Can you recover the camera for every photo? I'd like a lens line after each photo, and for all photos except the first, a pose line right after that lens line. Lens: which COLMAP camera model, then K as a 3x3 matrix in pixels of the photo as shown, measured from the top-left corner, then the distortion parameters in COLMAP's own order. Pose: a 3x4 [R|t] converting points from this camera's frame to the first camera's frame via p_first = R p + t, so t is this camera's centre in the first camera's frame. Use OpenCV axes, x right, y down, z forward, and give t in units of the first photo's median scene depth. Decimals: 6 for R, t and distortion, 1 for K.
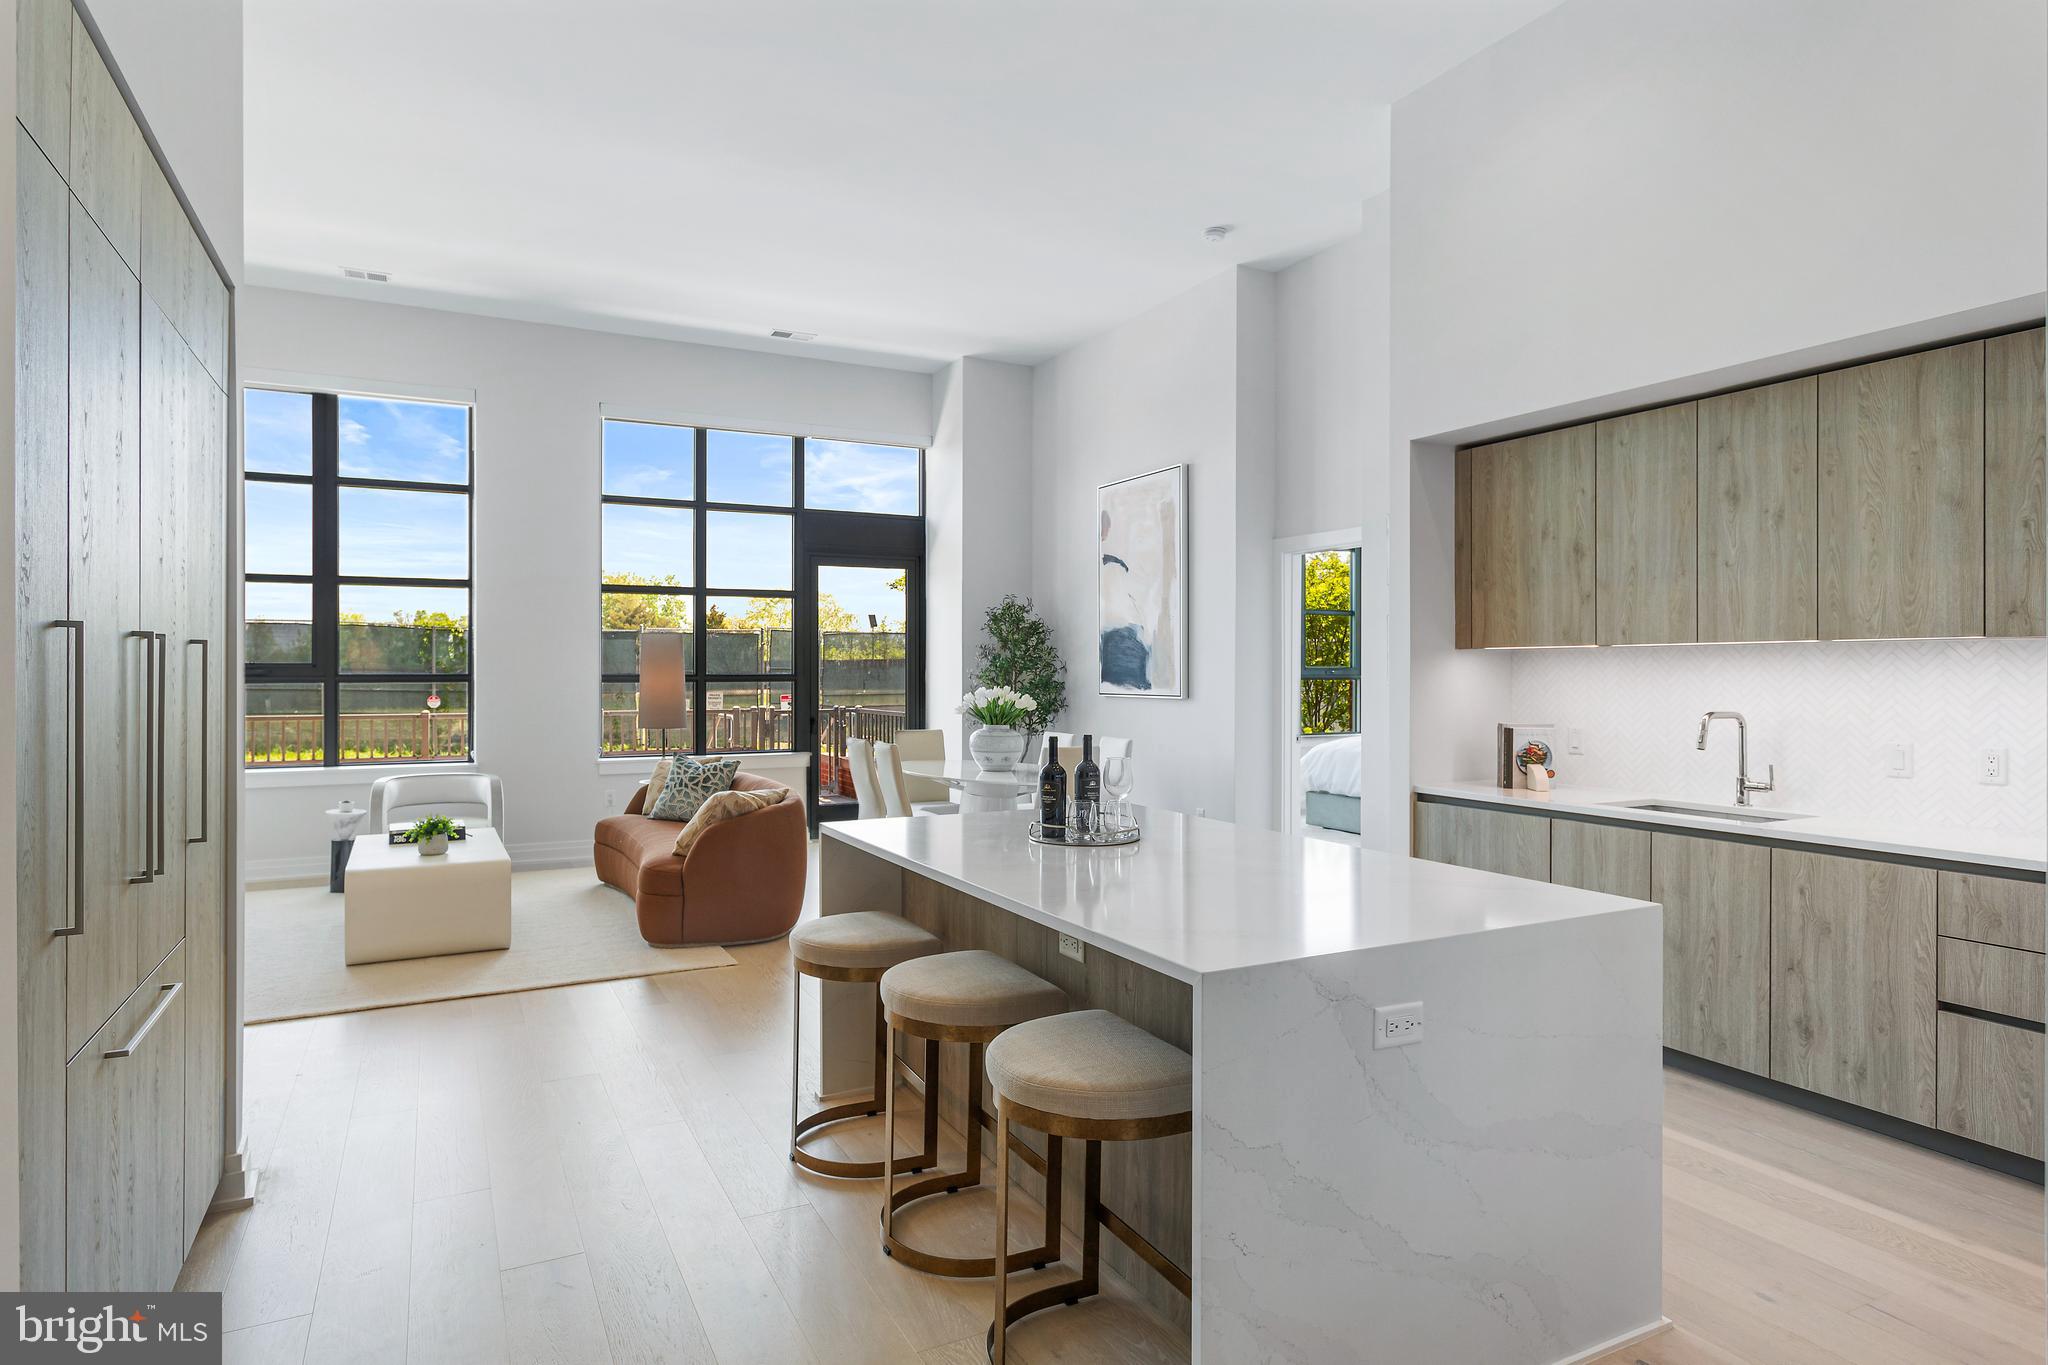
lens RADIAL K [[1135.0, 0, 1015.7], [0, 1135.0, 676.0], [0, 0, 1]] dist [-0.004074, 0.002451]
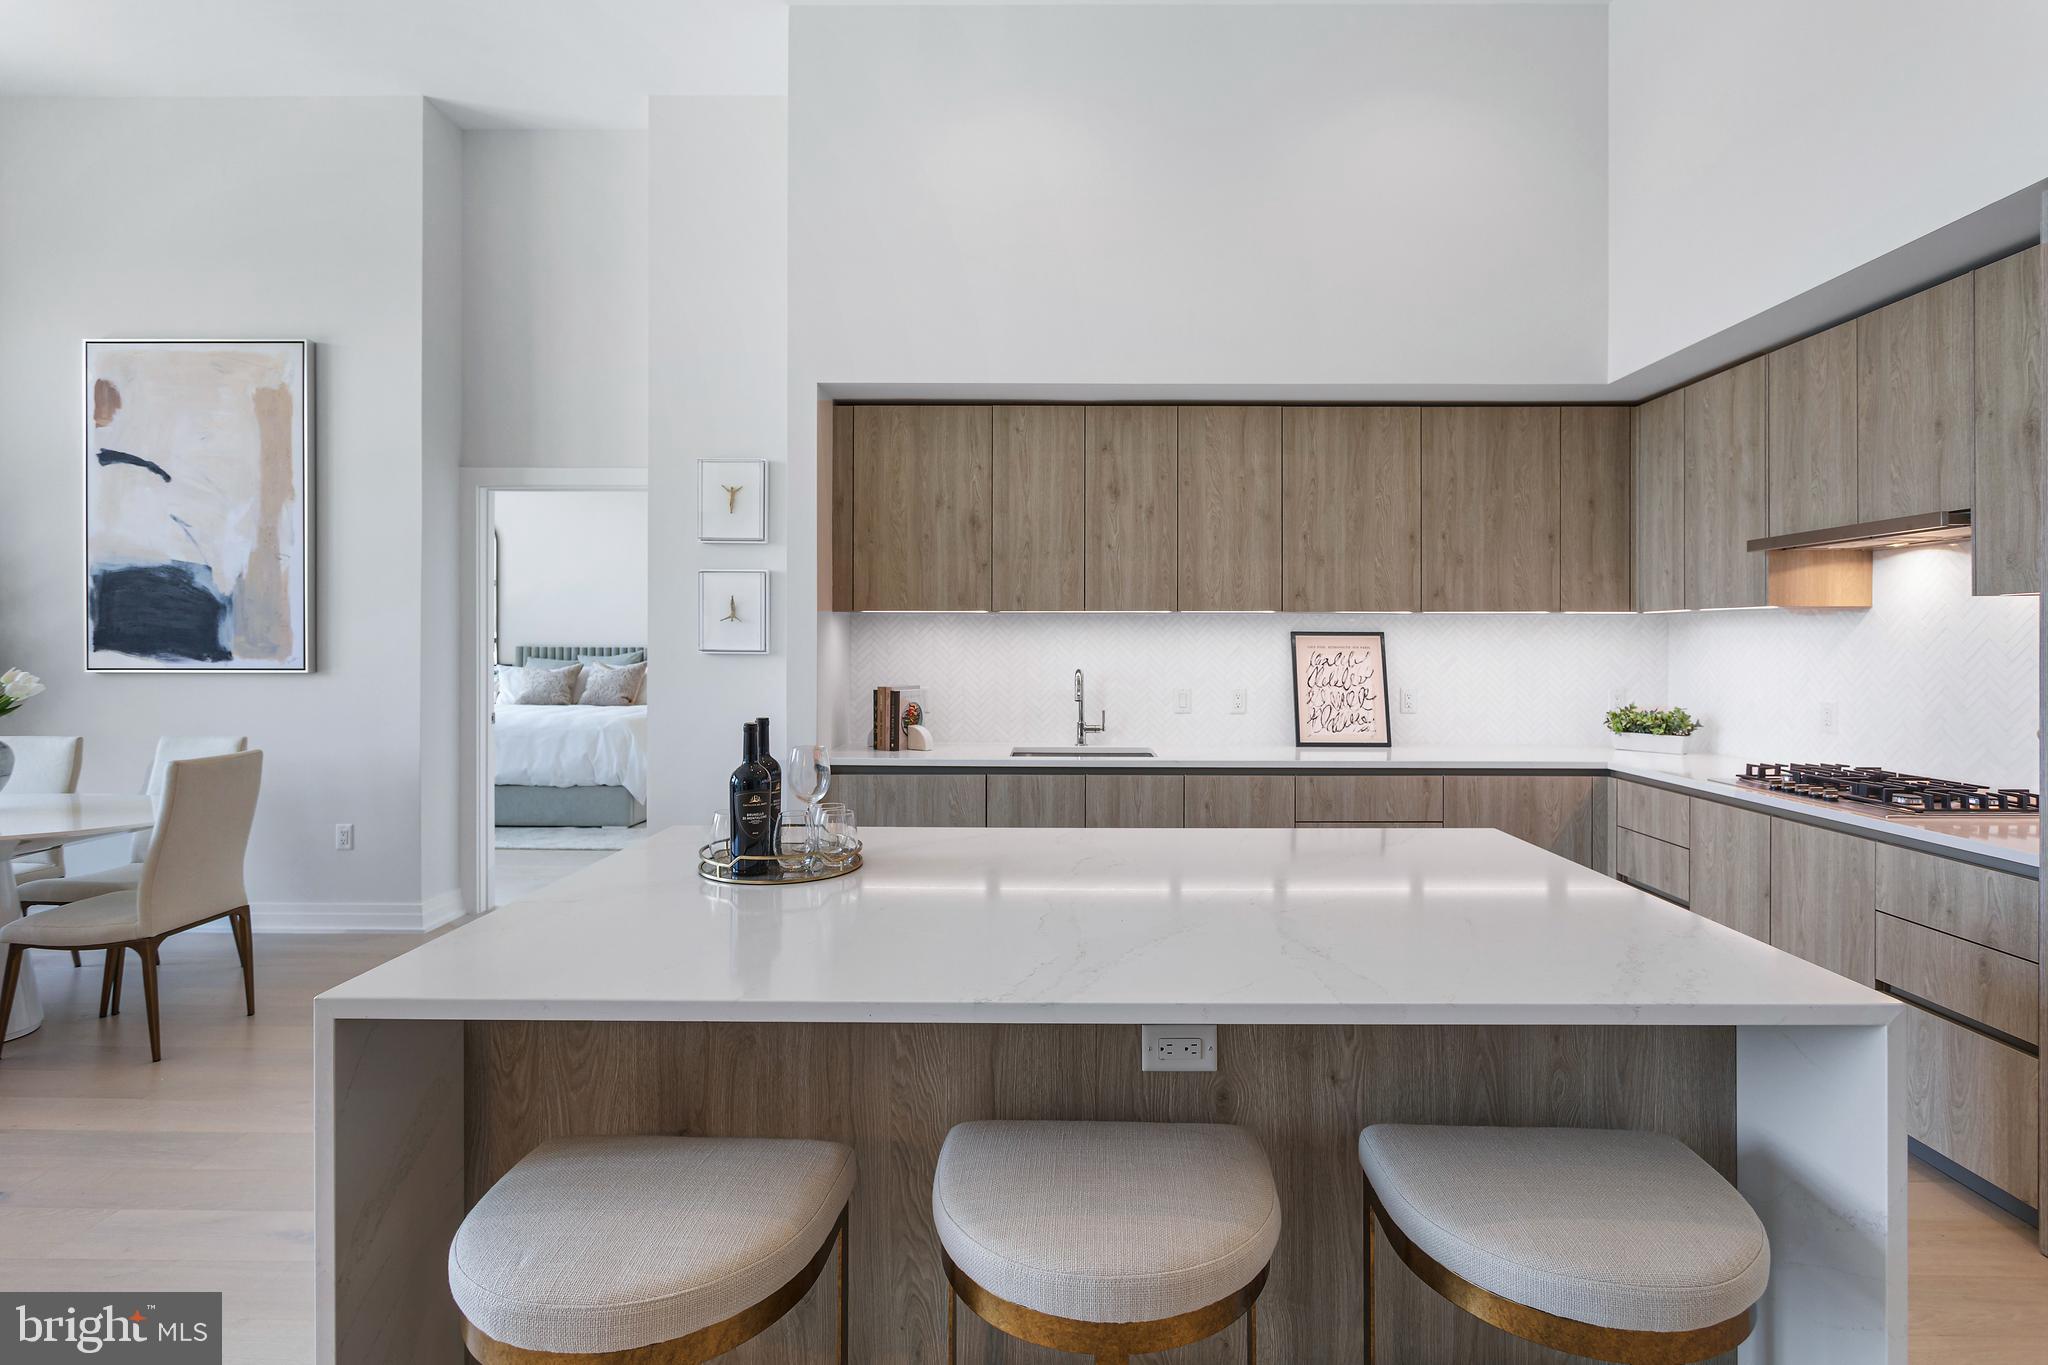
lens RADIAL K [[996.6, 0, 1056.7], [0, 996.6, 636.0], [0, 0, 1]] dist [-0.005938, 0.004640]
pose [[0.459886, 0.004336, 0.887968, -0.303540], [0.002038, 0.999980, -0.005938, 0.002715], [-0.887976, 0.004541, 0.459868, 0.498878]]
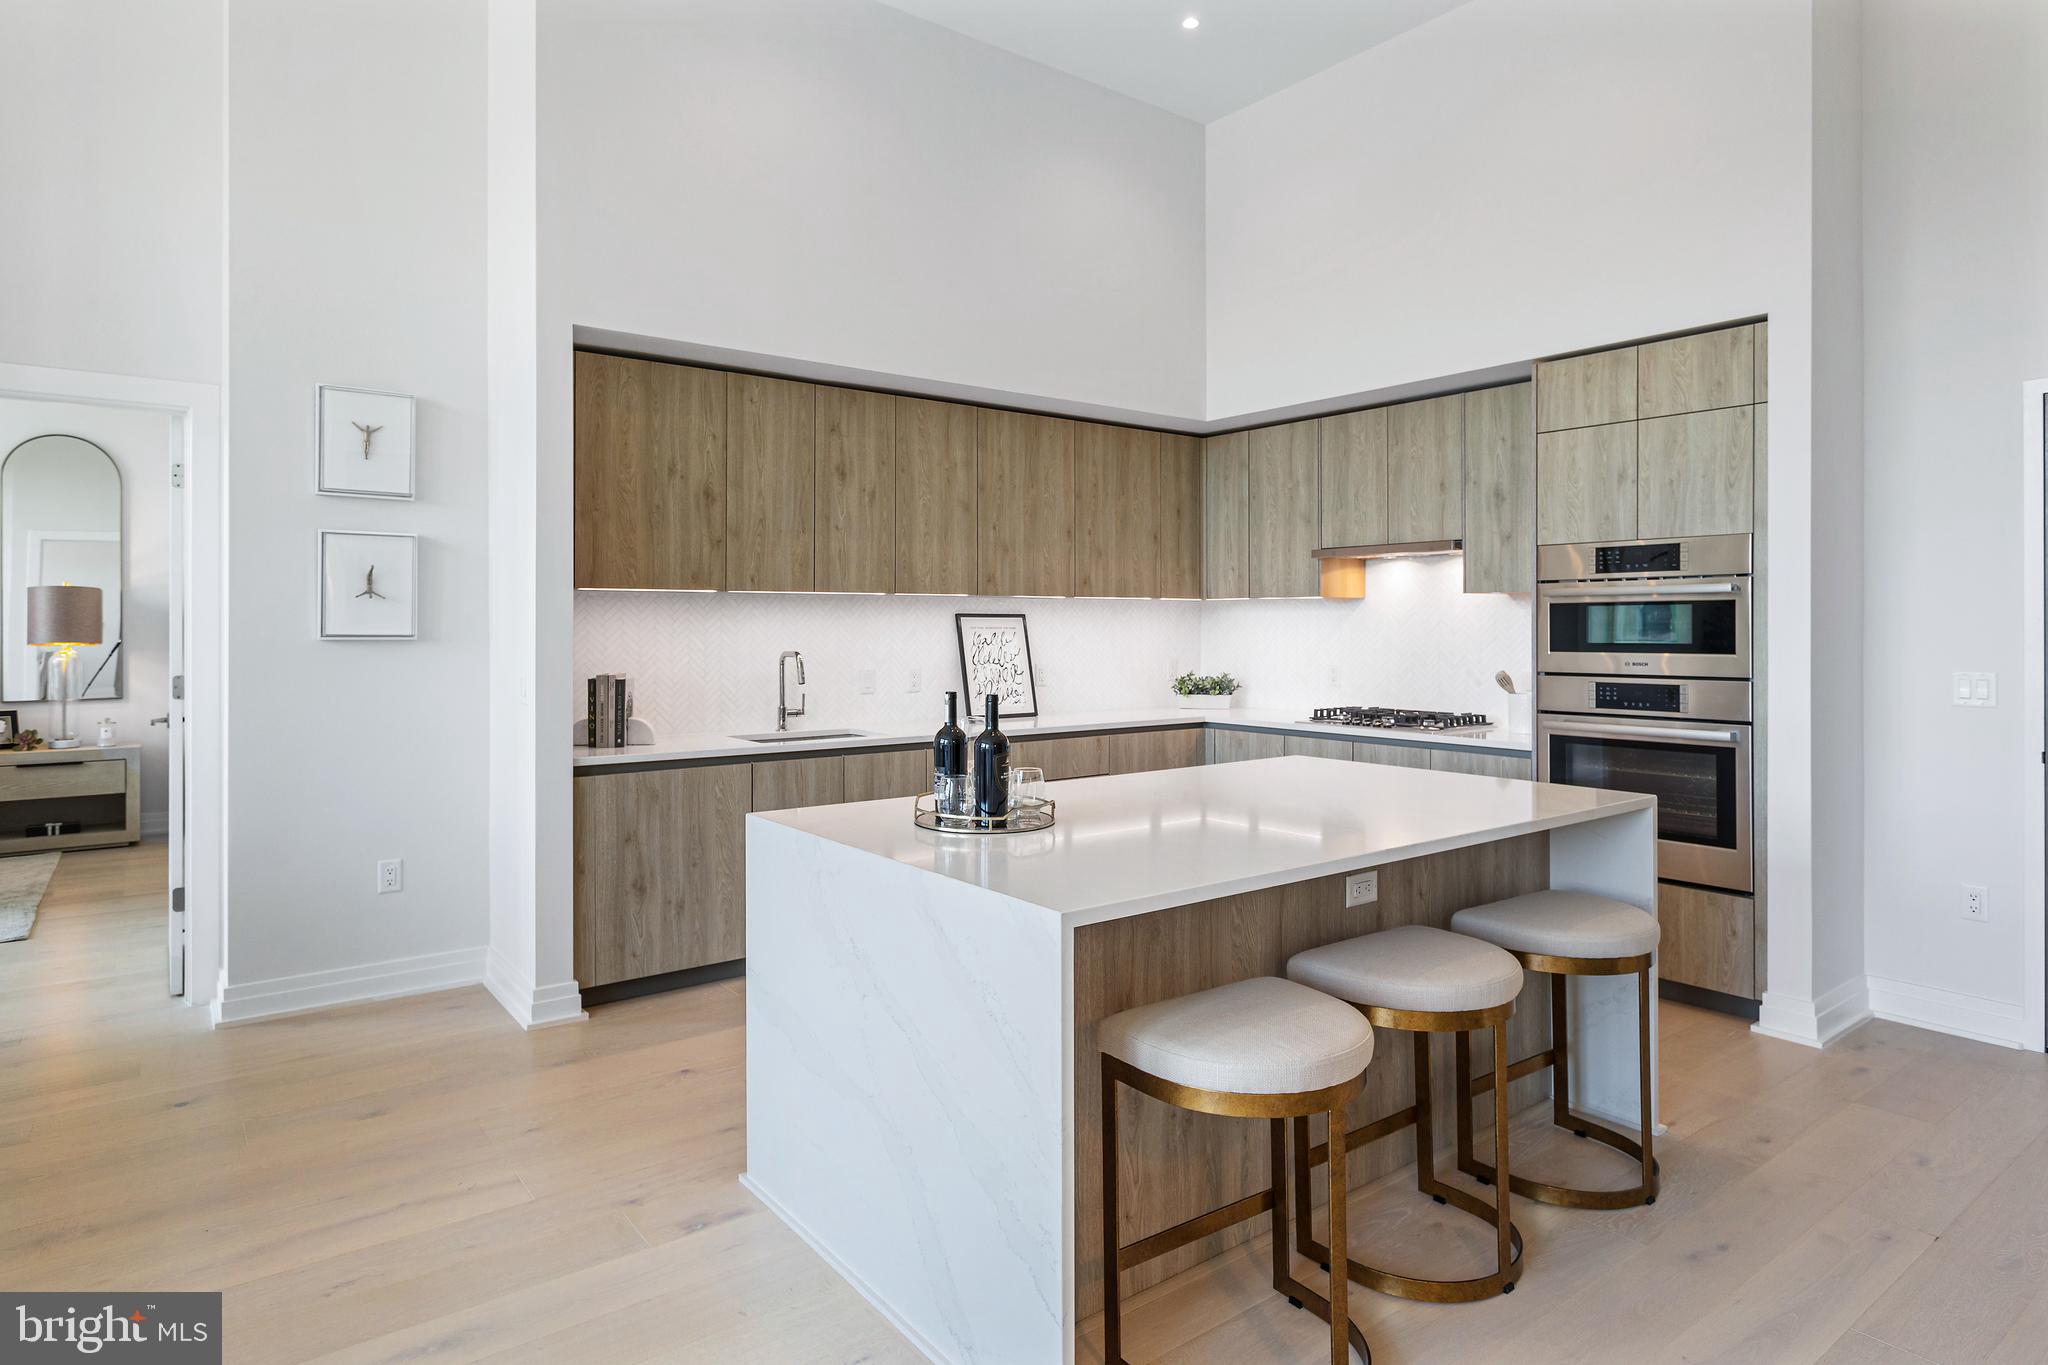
lens RADIAL K [[1135.0, 0, 1028.5], [0, 1135.0, 625.5], [0, 0, 1]] dist [-0.004074, 0.002451]
pose [[-0.174953, -0.000899, 0.984576, -0.532721], [0.004798, 0.999987, 0.001766, 0.003711], [-0.984565, 0.005033, -0.174946, 0.898476]]
